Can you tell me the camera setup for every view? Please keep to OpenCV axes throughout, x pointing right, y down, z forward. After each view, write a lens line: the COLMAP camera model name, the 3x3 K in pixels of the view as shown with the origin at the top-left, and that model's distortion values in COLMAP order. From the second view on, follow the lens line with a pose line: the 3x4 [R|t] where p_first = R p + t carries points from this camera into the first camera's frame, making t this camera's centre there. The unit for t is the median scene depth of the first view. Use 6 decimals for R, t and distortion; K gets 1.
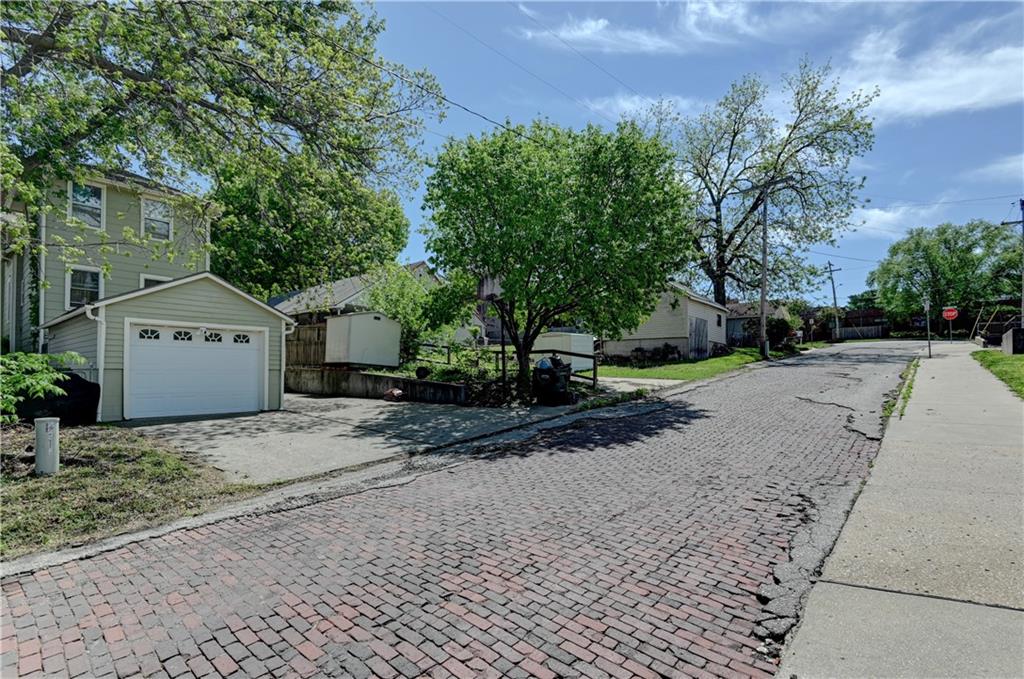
lens RADIAL K [[473.6, 0, 513.0], [0, 473.6, 369.6], [0, 0, 1]] dist [0.000795, 0.000089]
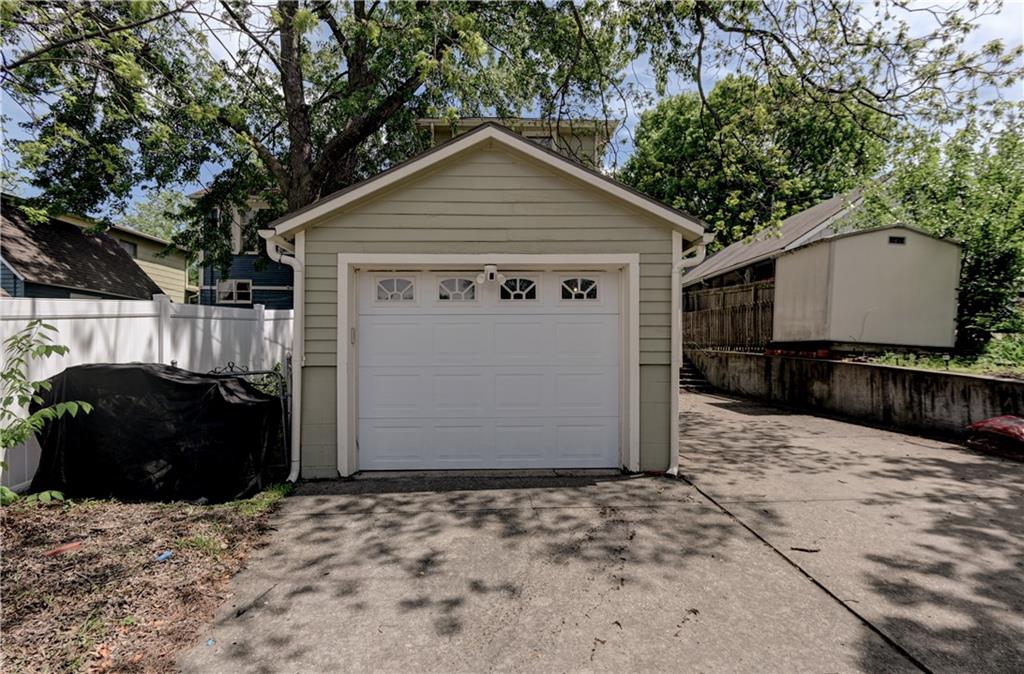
lens RADIAL K [[485.2, 0, 513.1], [0, 485.2, 350.7], [0, 0, 1]] dist [0.000317, 0.000037]
pose [[0.666881, -0.005131, -0.745147, -0.199891], [0.009086, 0.999958, 0.001246, -0.008742], [0.745109, -0.007602, 0.666900, 0.452698]]
